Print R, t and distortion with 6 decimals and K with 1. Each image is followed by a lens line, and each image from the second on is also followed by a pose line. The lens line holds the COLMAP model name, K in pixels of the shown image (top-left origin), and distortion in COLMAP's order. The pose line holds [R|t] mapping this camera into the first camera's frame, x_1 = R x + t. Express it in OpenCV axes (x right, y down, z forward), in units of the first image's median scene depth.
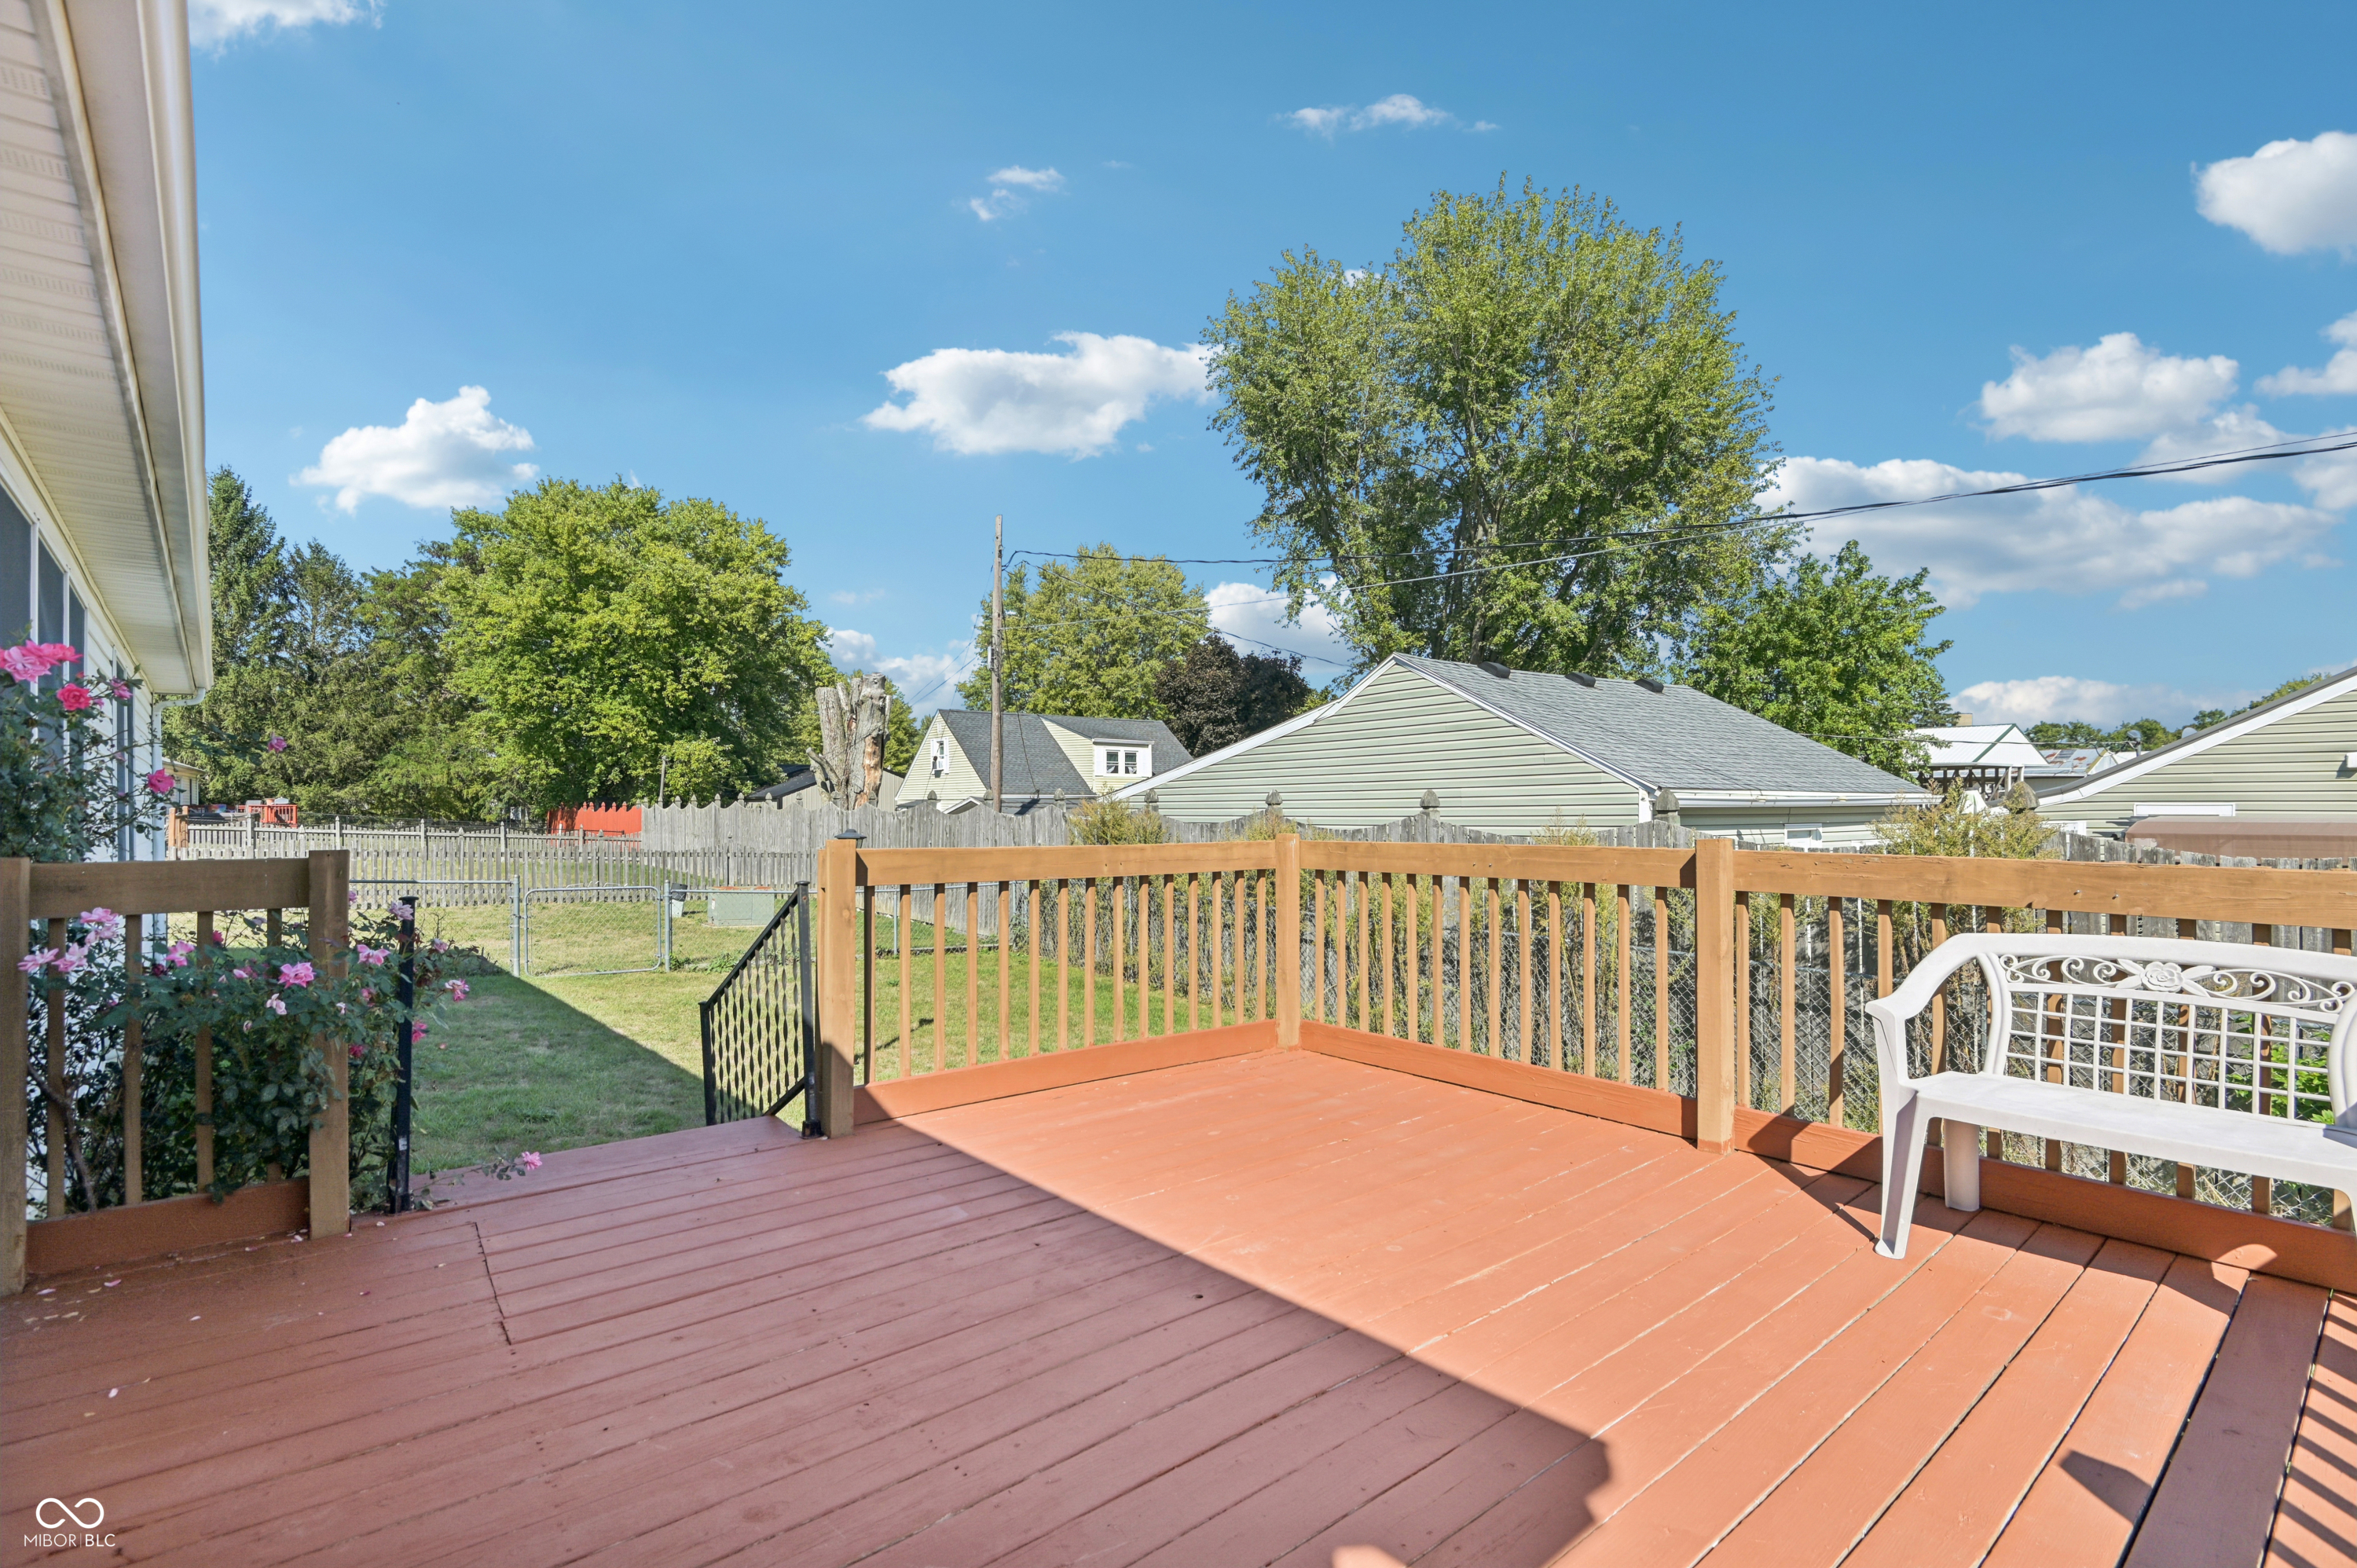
lens RADIAL K [[1111.1, 0, 1186.6], [0, 1111.1, 782.8], [0, 0, 1]] dist [-0.006544, -0.001049]
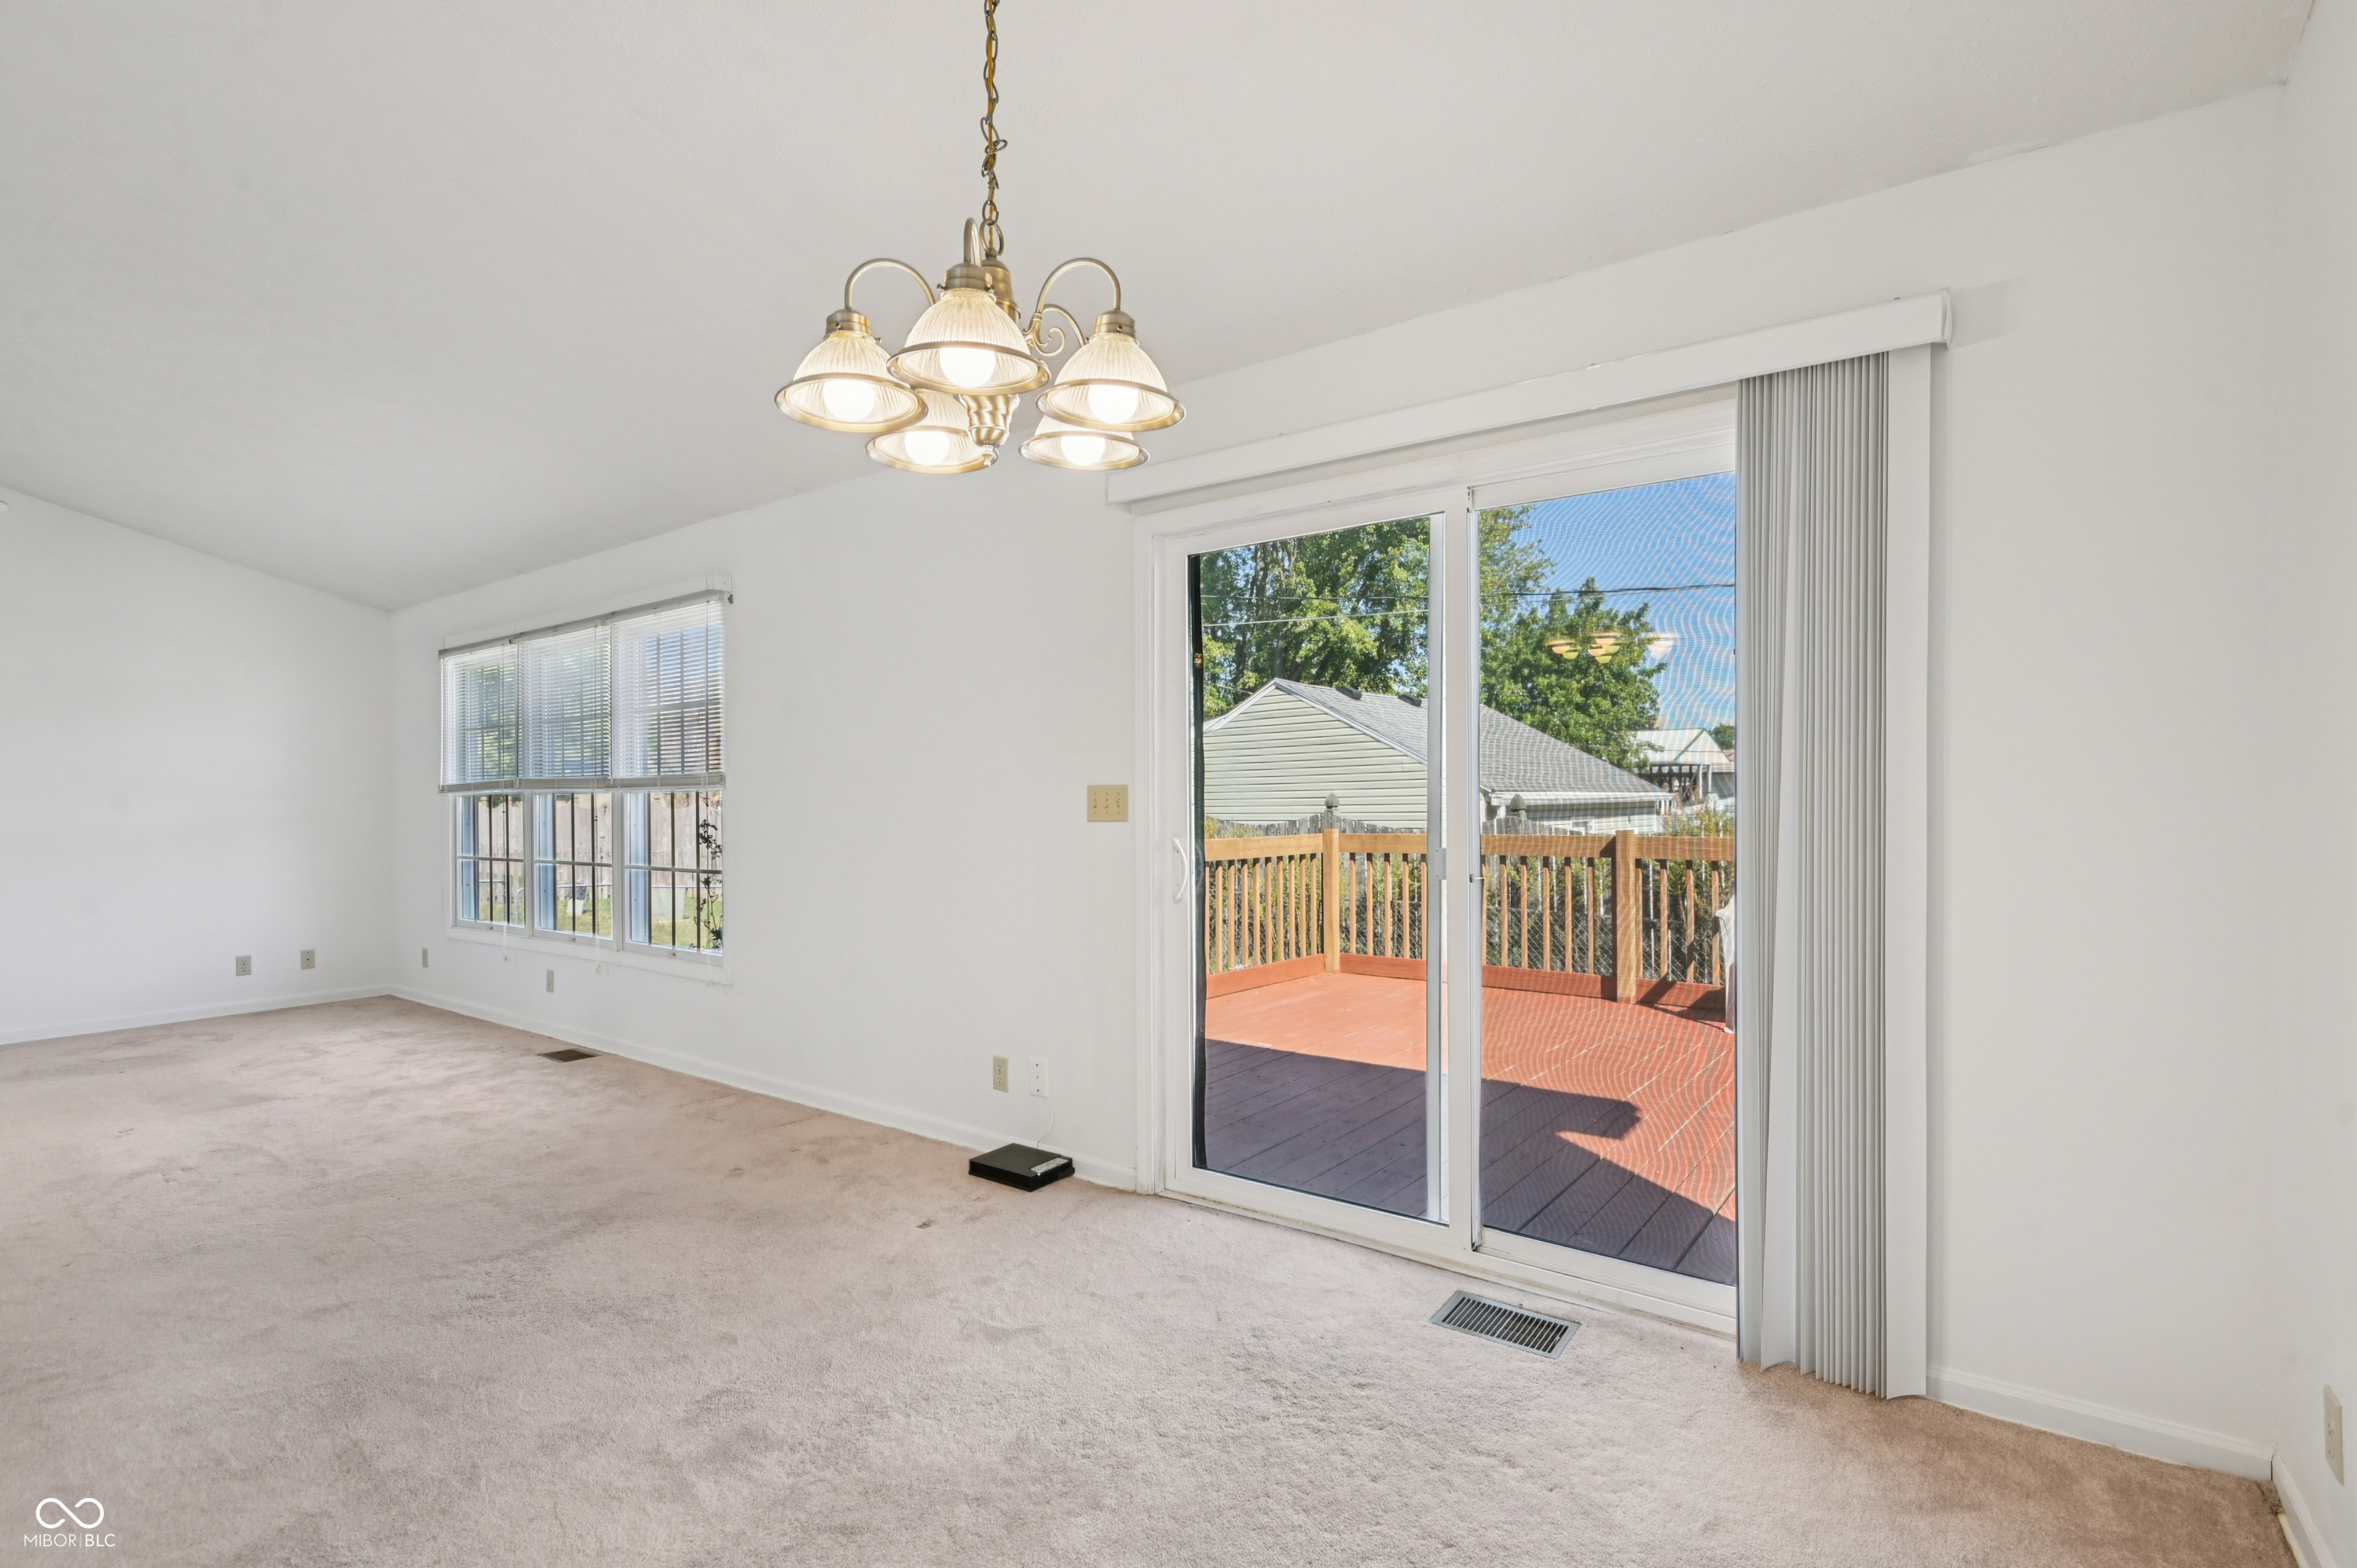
lens RADIAL K [[1111.1, 0, 1171.4], [0, 1111.1, 794.9], [0, 0, 1]] dist [-0.006544, -0.001049]
pose [[0.979139, -0.006429, 0.203092, -0.096128], [0.002919, 0.999841, 0.017574, -0.006337], [-0.203173, -0.016615, 0.979002, -0.096304]]
